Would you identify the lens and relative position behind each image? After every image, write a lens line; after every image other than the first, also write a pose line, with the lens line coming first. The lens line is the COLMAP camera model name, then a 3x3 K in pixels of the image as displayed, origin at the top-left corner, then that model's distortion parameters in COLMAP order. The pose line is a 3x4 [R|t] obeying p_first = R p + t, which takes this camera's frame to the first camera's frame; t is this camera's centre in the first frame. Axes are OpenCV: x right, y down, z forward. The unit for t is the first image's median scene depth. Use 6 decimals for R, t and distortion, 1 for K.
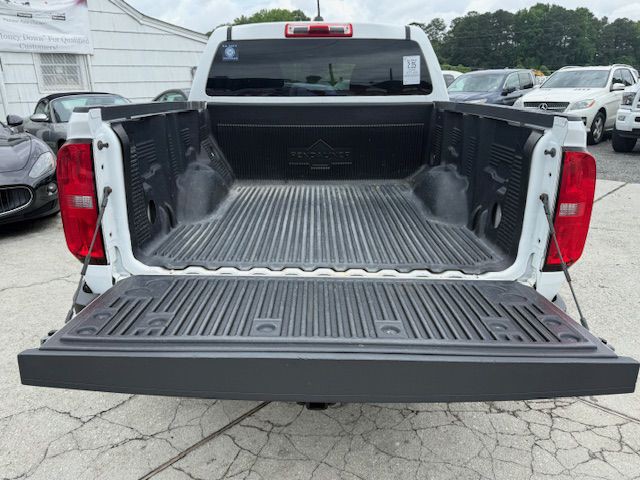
lens RADIAL K [[479.5, 0, 325.2], [0, 479.5, 237.3], [0, 0, 1]] dist [-0.002185, -0.005830]
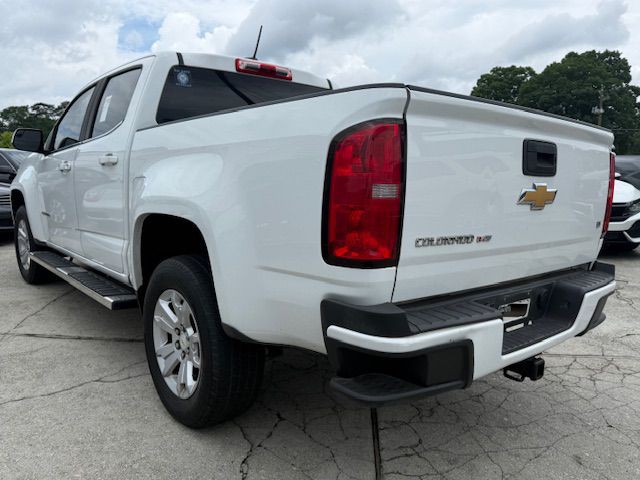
lens RADIAL K [[481.7, 0, 321.8], [0, 481.7, 241.5], [0, 0, 1]] dist [0.008106, -0.018702]
pose [[0.768865, -0.074728, 0.635029, -0.591766], [0.176022, 0.979511, -0.097854, 0.040457], [-0.614705, 0.187016, 0.766266, 0.219836]]
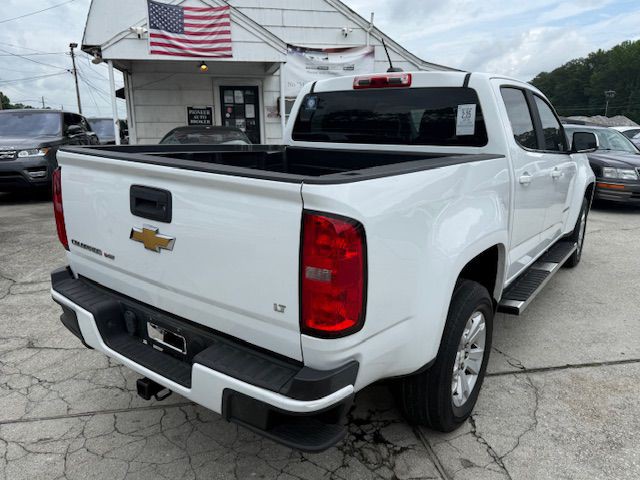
lens RADIAL K [[481.7, 0, 316.4], [0, 481.7, 243.3], [0, 0, 1]] dist [0.008106, -0.018702]
pose [[0.800501, 0.156596, -0.578511, 0.531332], [-0.193287, 0.981141, -0.001872, -0.058785], [0.567307, 0.113317, 0.815672, 0.108849]]
